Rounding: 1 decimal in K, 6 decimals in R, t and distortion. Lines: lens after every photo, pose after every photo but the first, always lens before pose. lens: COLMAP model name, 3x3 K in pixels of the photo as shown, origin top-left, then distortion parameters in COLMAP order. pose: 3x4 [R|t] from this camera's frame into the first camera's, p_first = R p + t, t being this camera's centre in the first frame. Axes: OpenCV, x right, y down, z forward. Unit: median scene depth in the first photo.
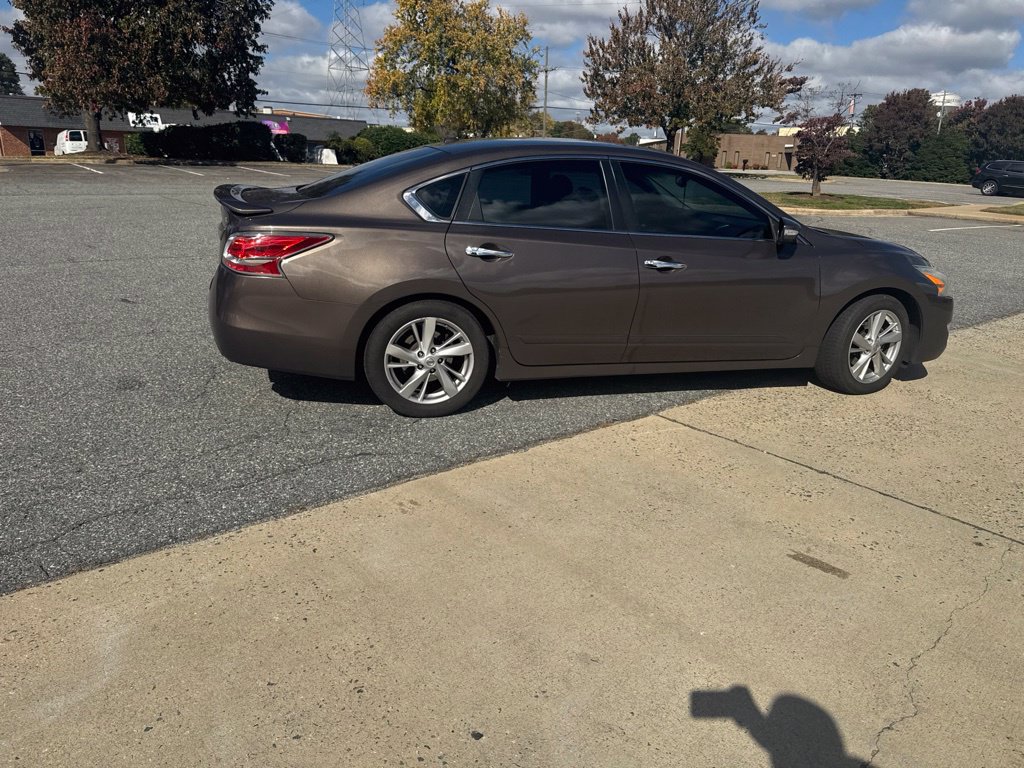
lens RADIAL K [[727.7, 0, 539.9], [0, 727.7, 398.9], [0, 0, 1]] dist [0.027721, -0.032298]
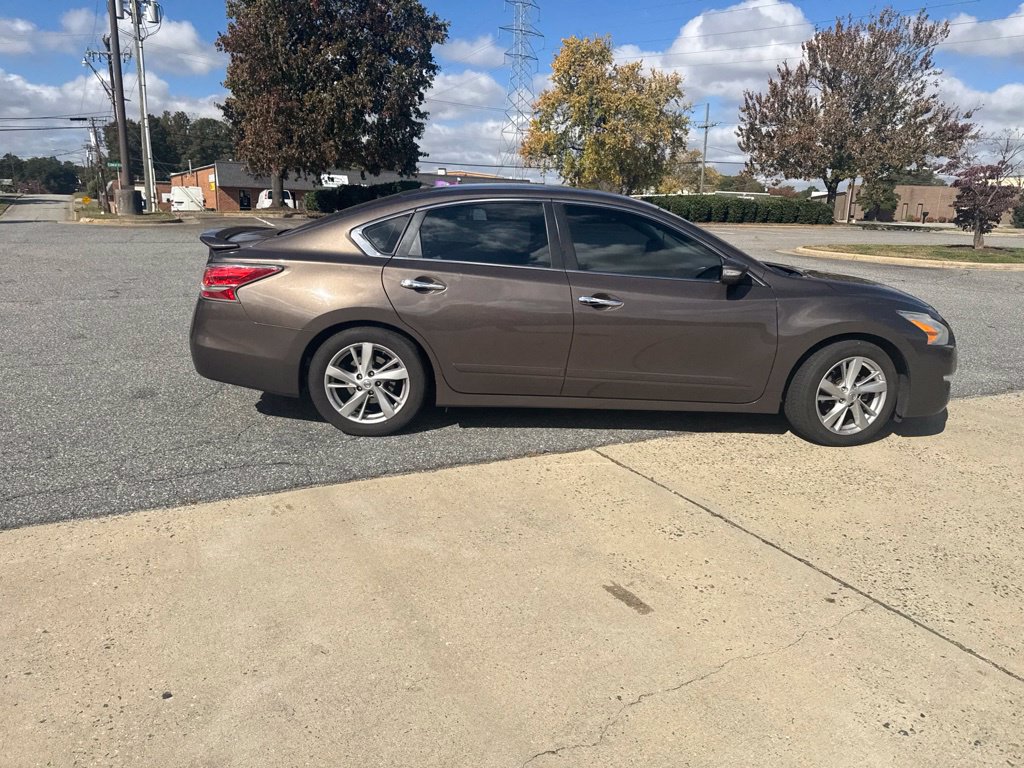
lens RADIAL K [[727.7, 0, 521.8], [0, 727.7, 392.8], [0, 0, 1]] dist [0.027721, -0.032298]
pose [[0.973863, 0.049075, -0.221769, 0.245711], [-0.065921, 0.995422, -0.069204, 0.016629], [0.217358, 0.082014, 0.972640, 0.000984]]
